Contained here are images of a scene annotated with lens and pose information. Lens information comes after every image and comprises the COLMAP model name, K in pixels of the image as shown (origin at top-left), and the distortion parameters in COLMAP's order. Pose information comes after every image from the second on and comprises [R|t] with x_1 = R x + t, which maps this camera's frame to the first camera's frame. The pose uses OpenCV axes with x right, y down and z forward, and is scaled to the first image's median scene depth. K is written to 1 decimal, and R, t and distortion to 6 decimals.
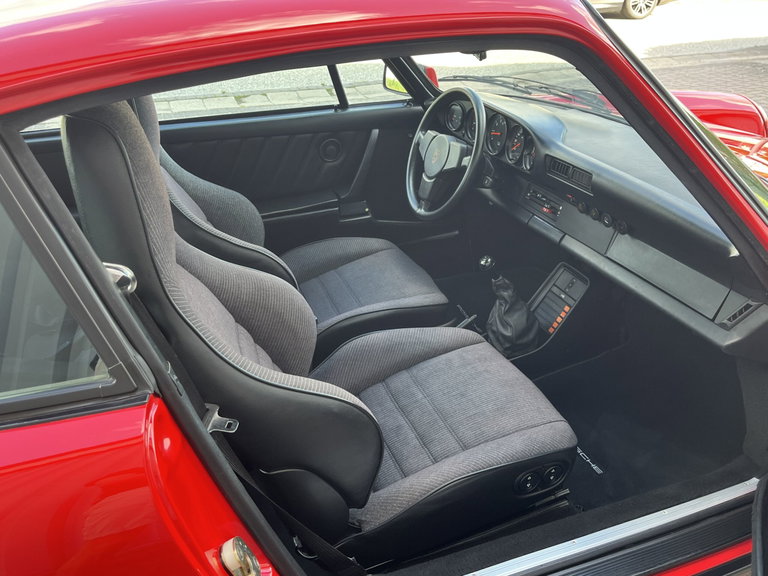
lens RADIAL K [[635.1, 0, 378.1], [0, 635.1, 290.8], [0, 0, 1]] dist [0.016169, -0.008714]
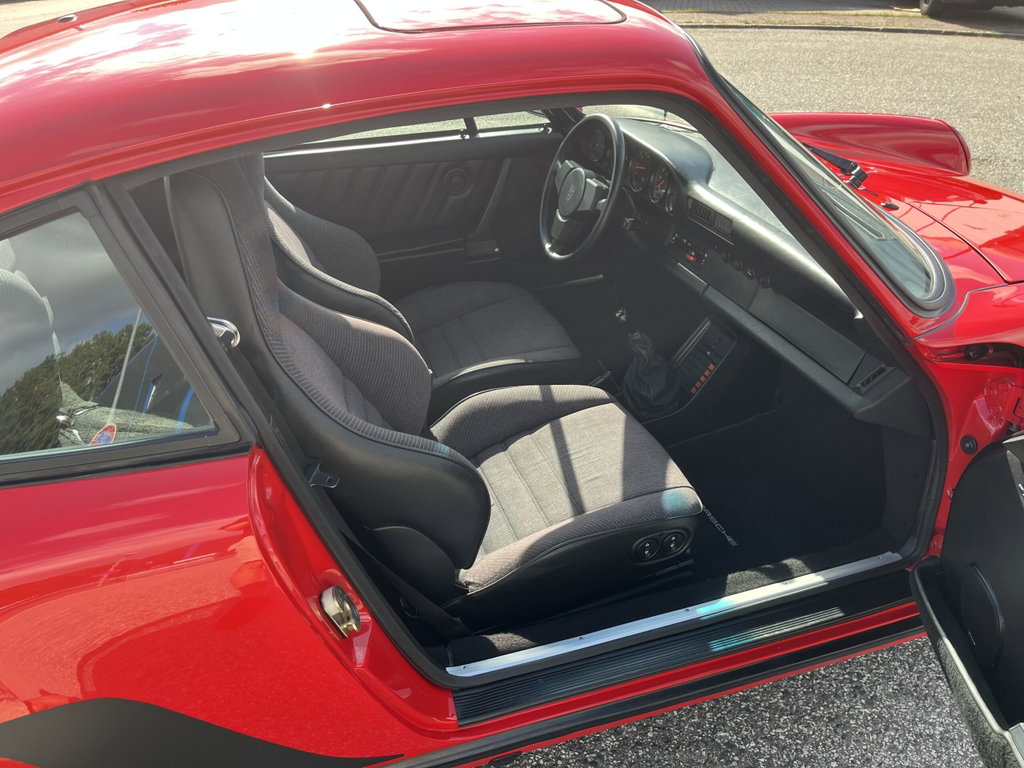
lens RADIAL K [[780.3, 0, 515.0], [0, 780.3, 384.5], [0, 0, 1]] dist [0.029205, -0.053134]
pose [[0.999558, 0.020549, -0.021474, 0.047681], [-0.019155, 0.997817, 0.063208, -0.013796], [0.022726, -0.062769, 0.997769, -0.130804]]
